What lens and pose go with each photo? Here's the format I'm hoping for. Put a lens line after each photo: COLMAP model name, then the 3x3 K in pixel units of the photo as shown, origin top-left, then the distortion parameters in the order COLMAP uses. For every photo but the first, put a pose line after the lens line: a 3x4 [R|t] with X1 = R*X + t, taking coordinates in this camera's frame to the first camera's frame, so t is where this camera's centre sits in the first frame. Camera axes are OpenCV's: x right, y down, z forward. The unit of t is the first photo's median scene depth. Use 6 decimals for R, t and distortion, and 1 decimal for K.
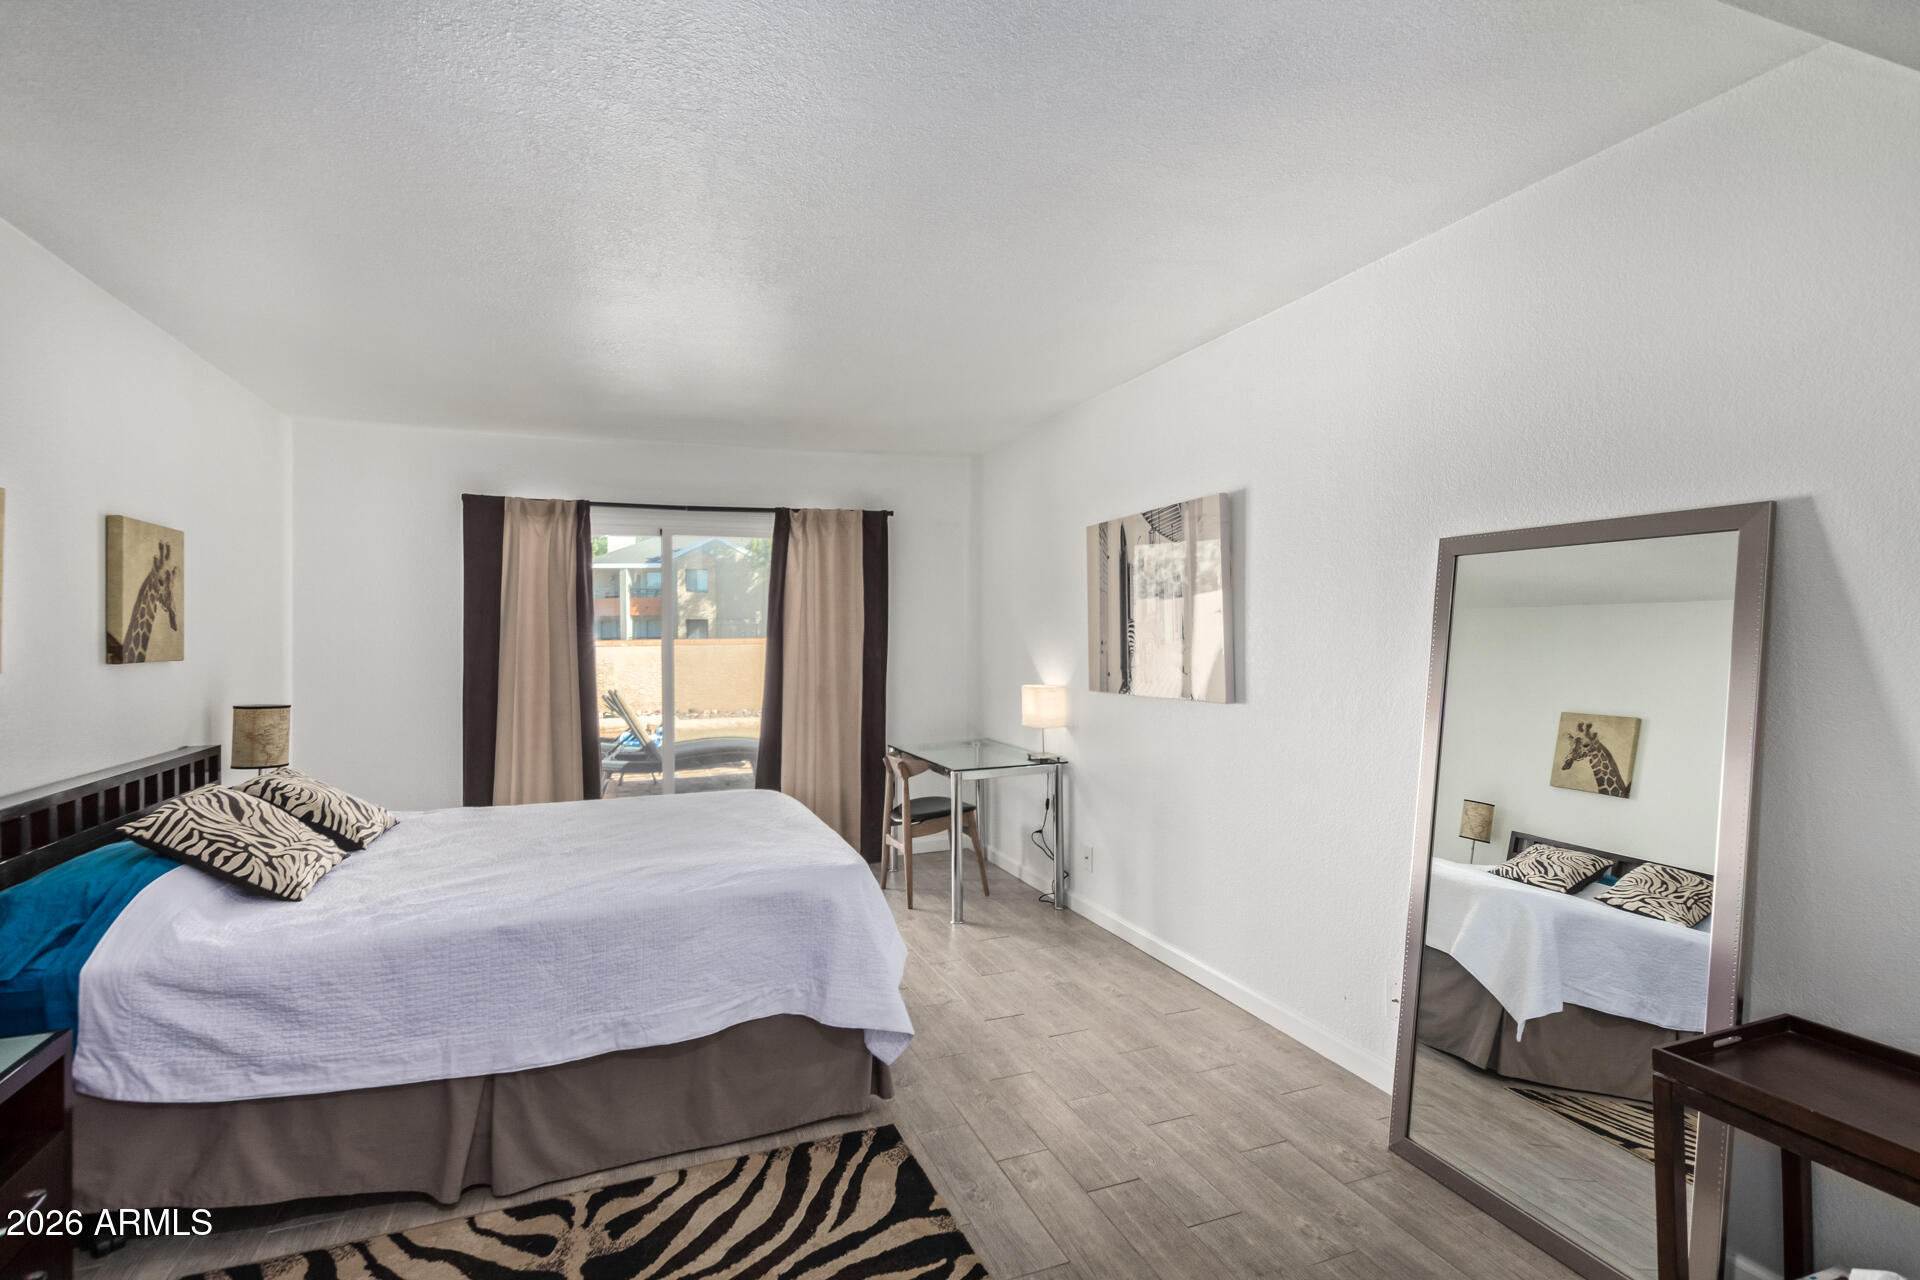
lens RADIAL K [[911.3, 0, 979.3], [0, 911.3, 630.9], [0, 0, 1]] dist [-0.025159, -0.000491]
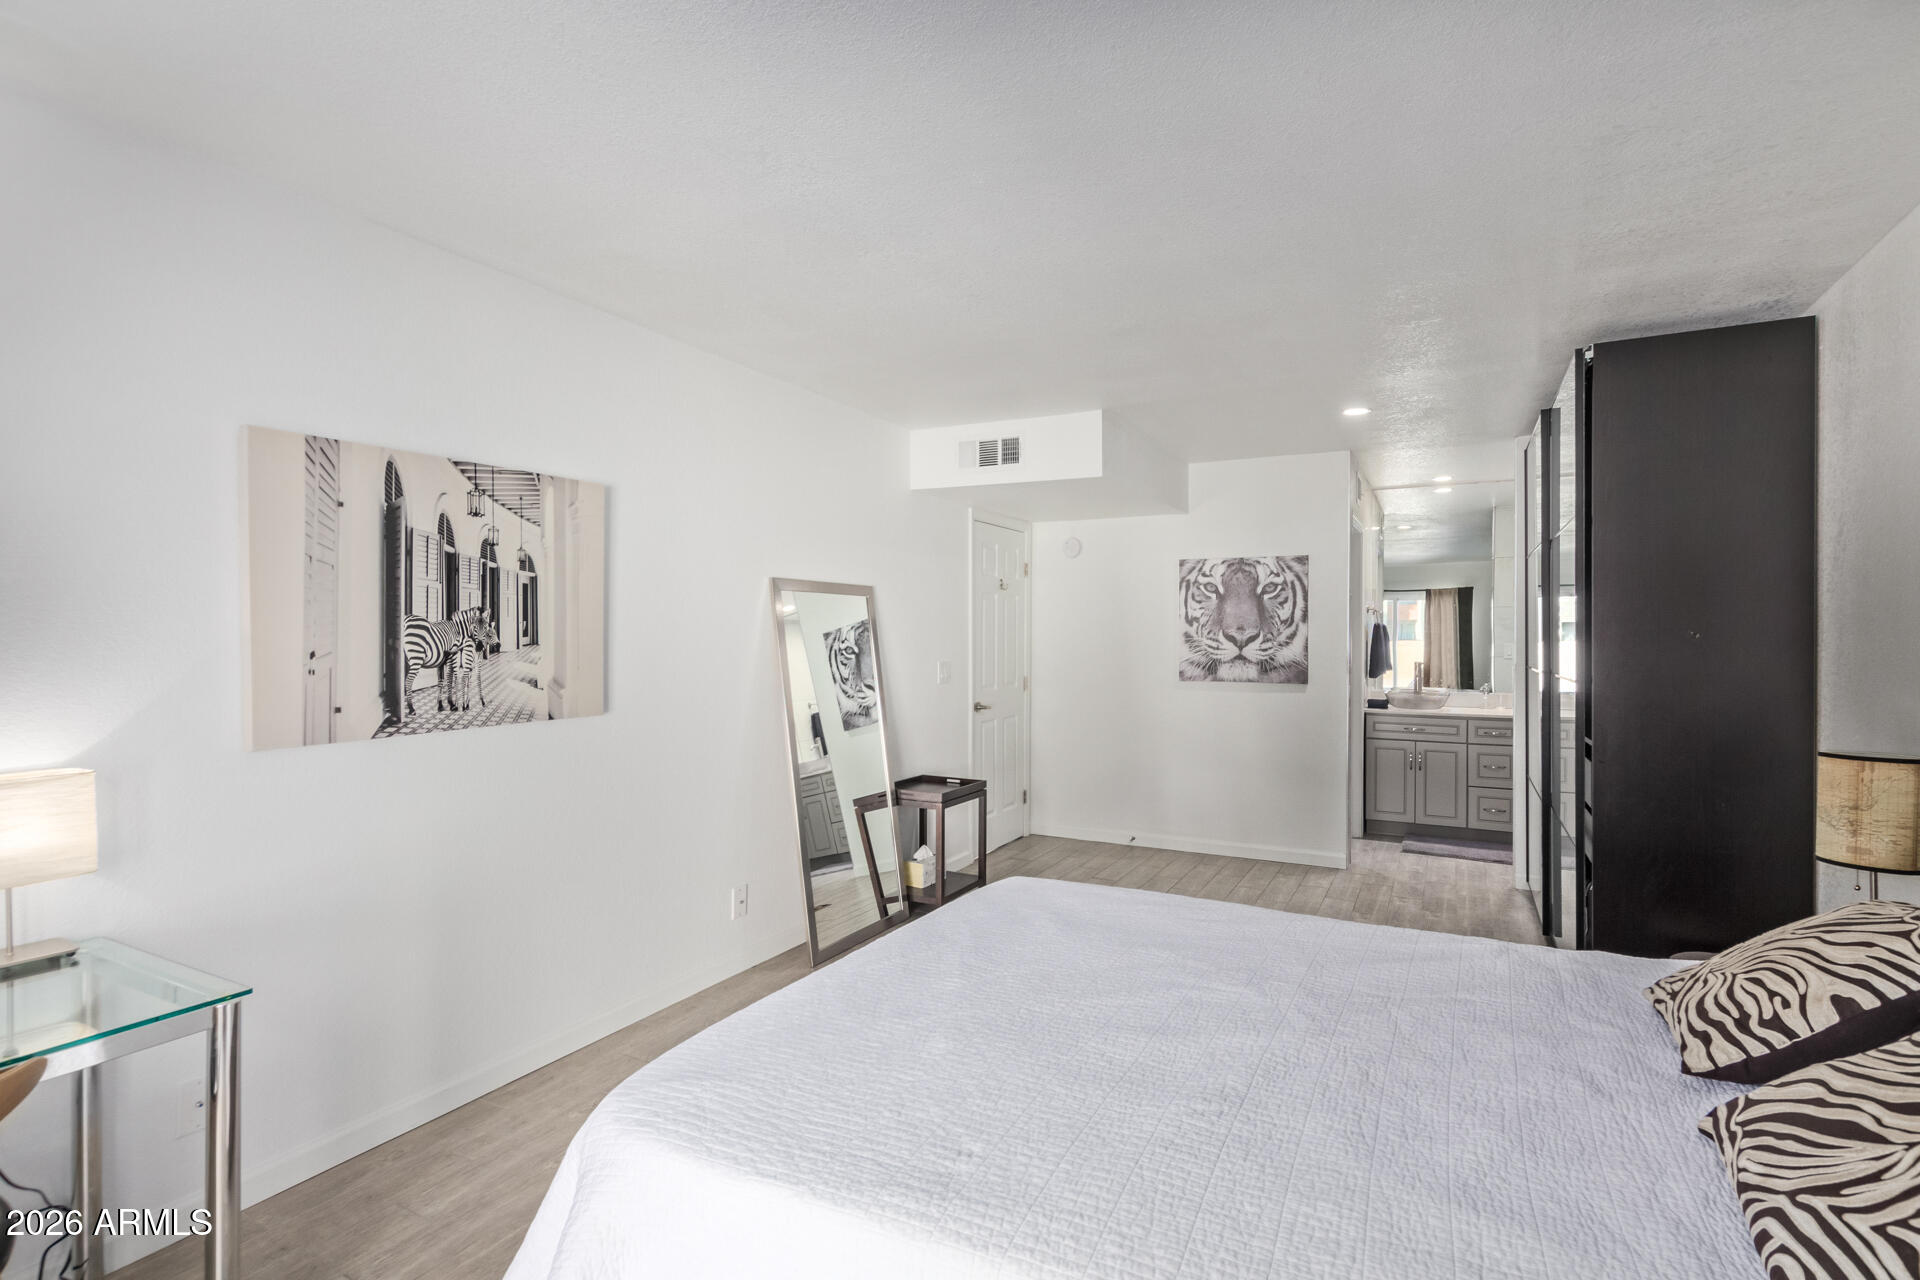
lens RADIAL K [[921.6, 0, 969.1], [0, 921.6, 638.3], [0, 0, 1]] dist [0.004064, -0.006840]
pose [[-0.644649, 0.006243, 0.764454, -0.816592], [0.002982, 0.999980, -0.005653, 0.010895], [-0.764473, -0.001365, -0.644654, 1.593032]]
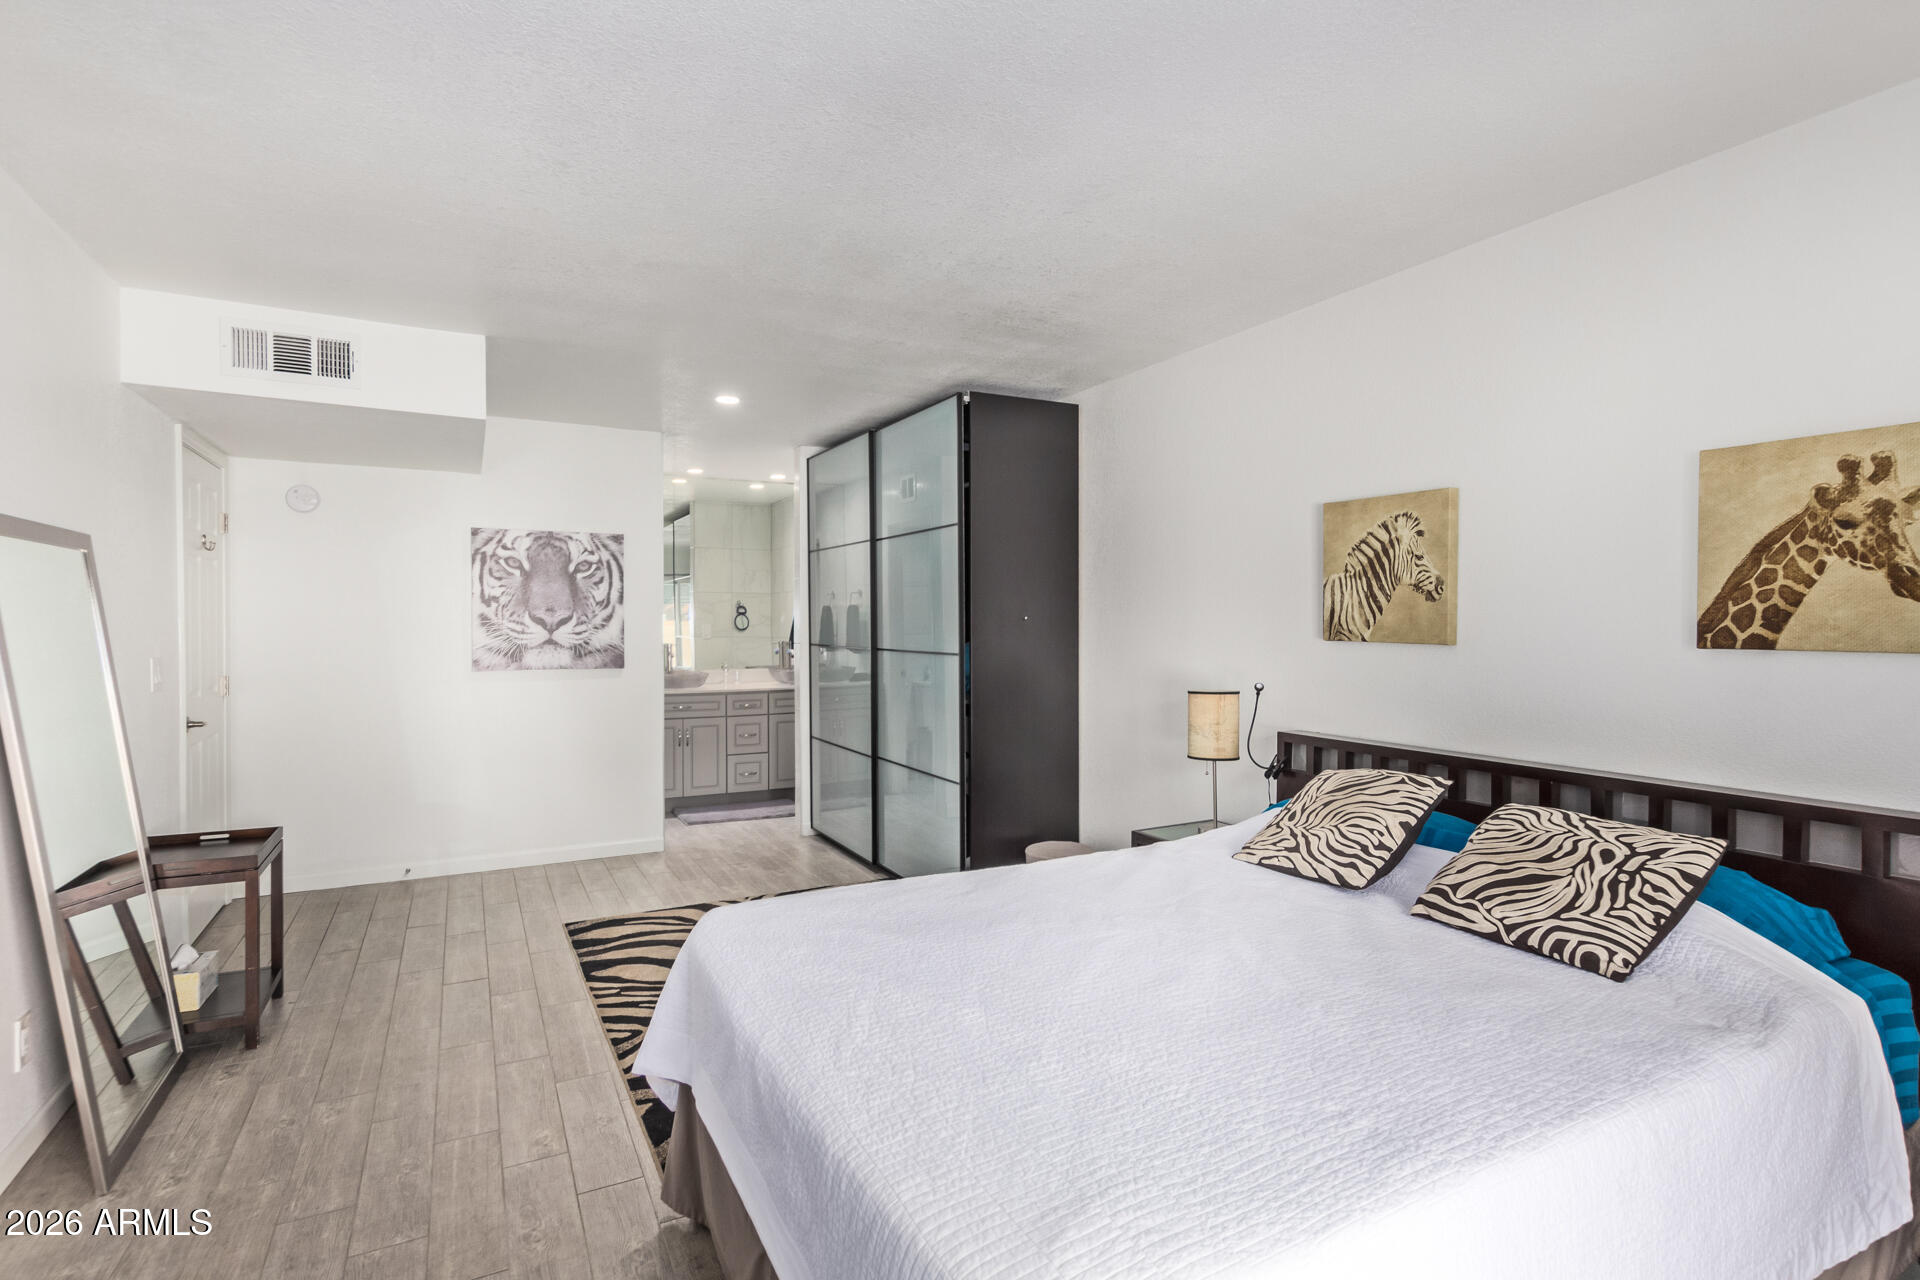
lens RADIAL K [[927.7, 0, 954.4], [0, 927.7, 628.9], [0, 0, 1]] dist [0.005918, 0.000415]
pose [[-0.995334, 0.009040, -0.096069, -0.262943], [0.008293, 0.999932, 0.008175, 0.008991], [0.096136, 0.007341, -0.995341, 1.741988]]
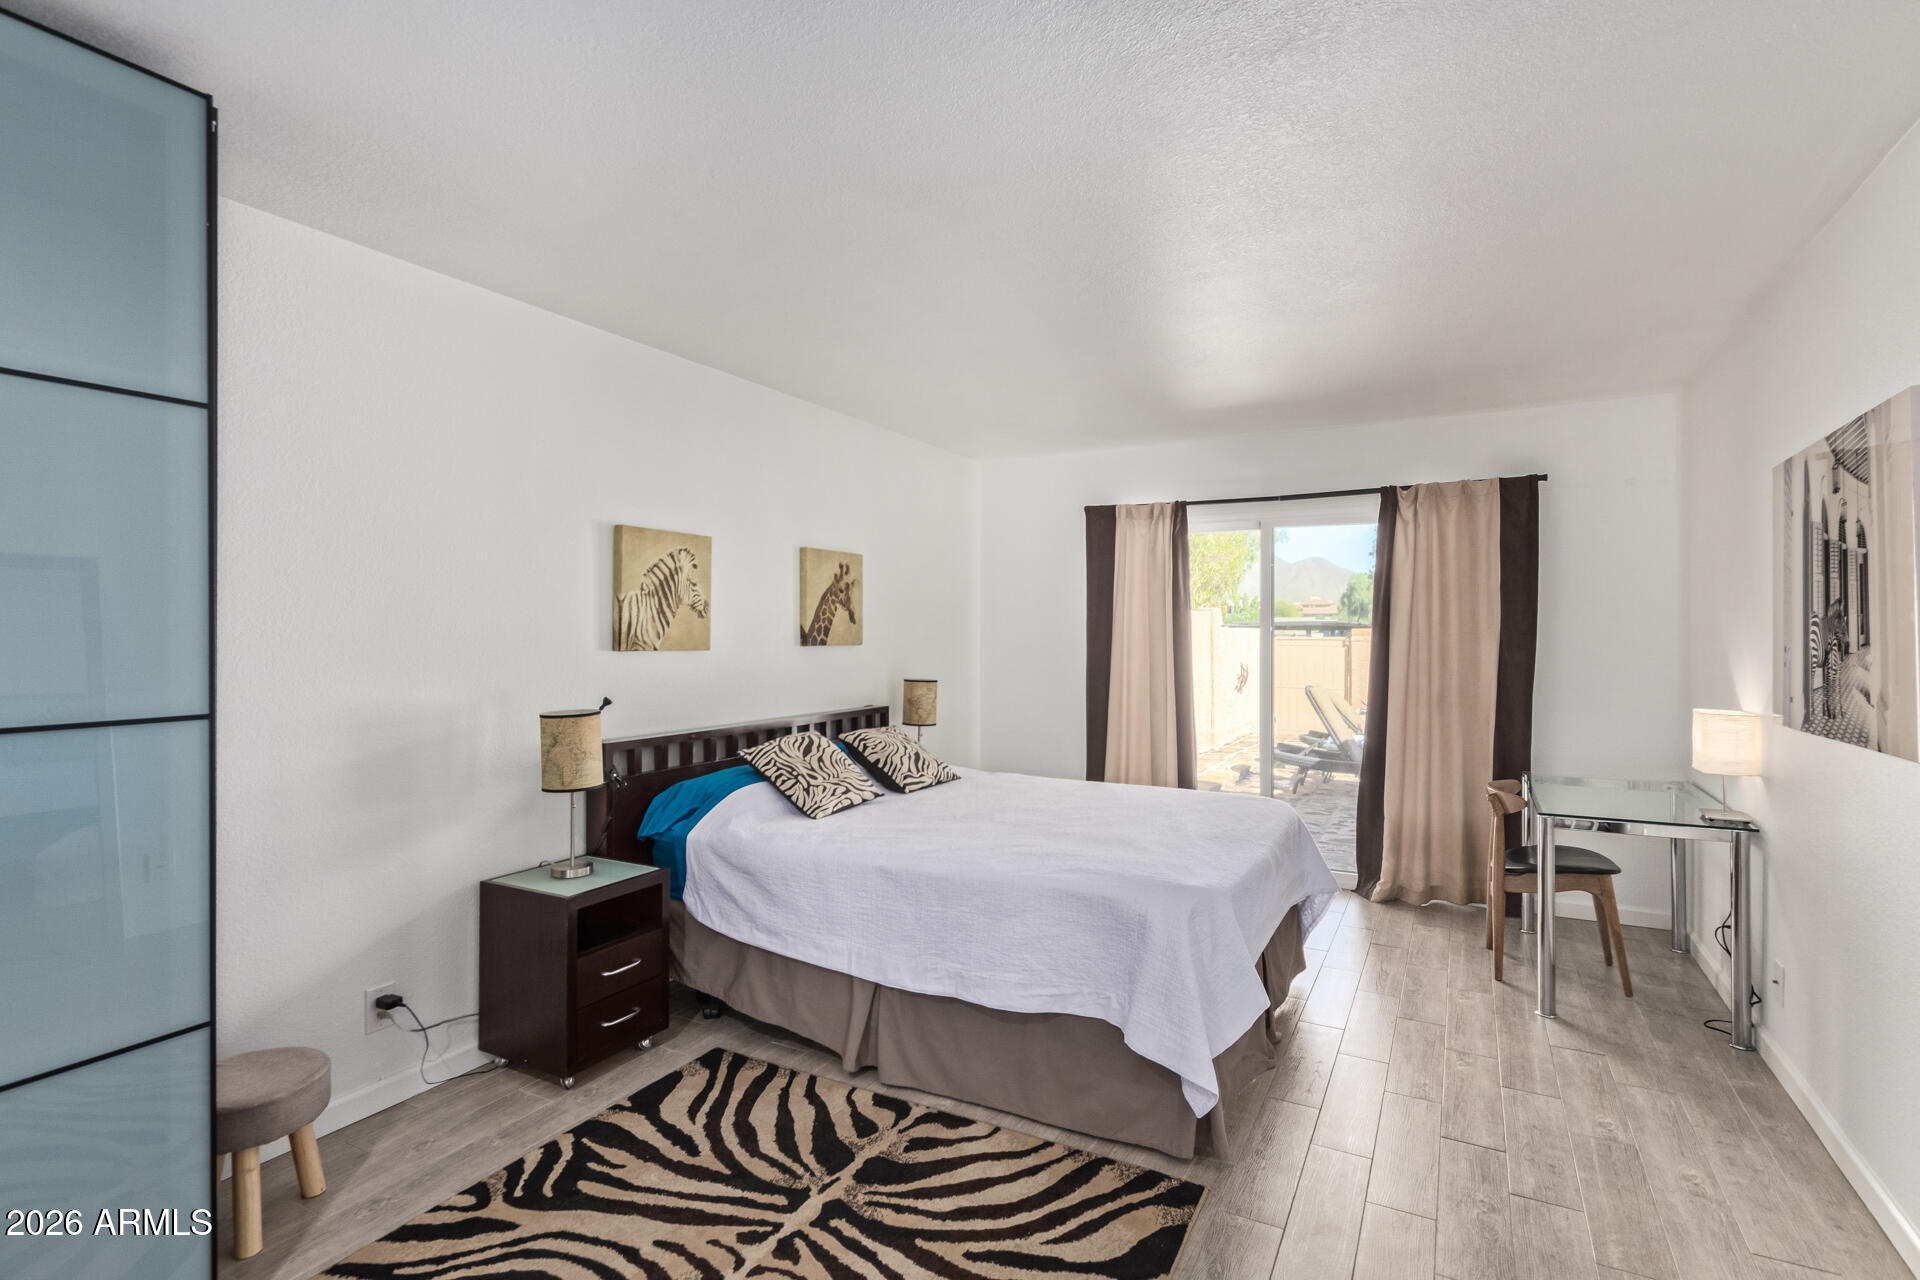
lens RADIAL K [[912.3, 0, 957.5], [0, 912.3, 643.2], [0, 0, 1]] dist [-0.022592, -0.000148]
pose [[0.622502, 0.020621, -0.782346, 0.398897], [-0.004835, 0.999735, 0.022504, -0.003753], [0.782603, -0.010226, 0.622437, 0.245935]]
